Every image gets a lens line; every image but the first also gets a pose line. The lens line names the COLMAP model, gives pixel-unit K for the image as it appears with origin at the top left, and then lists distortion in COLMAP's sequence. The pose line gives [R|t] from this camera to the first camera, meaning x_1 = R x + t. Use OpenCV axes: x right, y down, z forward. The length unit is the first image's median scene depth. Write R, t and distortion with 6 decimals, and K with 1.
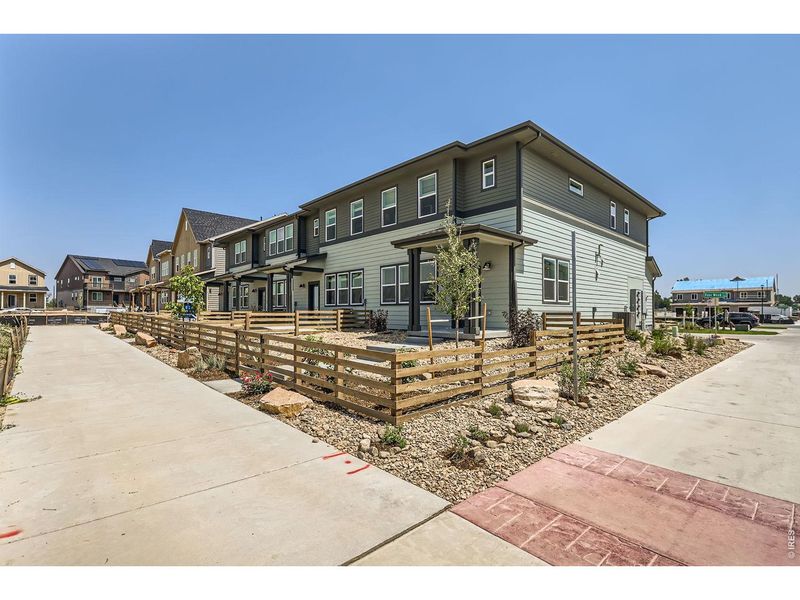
lens RADIAL K [[321.2, 0, 399.9], [0, 321.2, 301.1], [0, 0, 1]] dist [-0.001187, -0.000050]
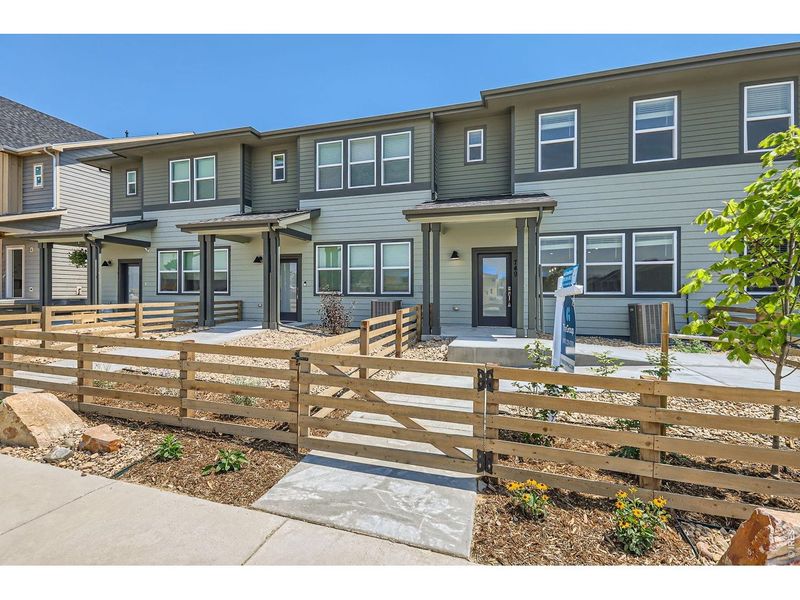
lens RADIAL K [[336.4, 0, 401.8], [0, 336.4, 295.0], [0, 0, 1]] dist [-0.001300, -0.000363]
pose [[0.887656, 0.019471, 0.460095, -0.360422], [-0.023357, 0.999723, 0.002755, 0.009199], [-0.459914, -0.013192, 0.887865, 0.333799]]
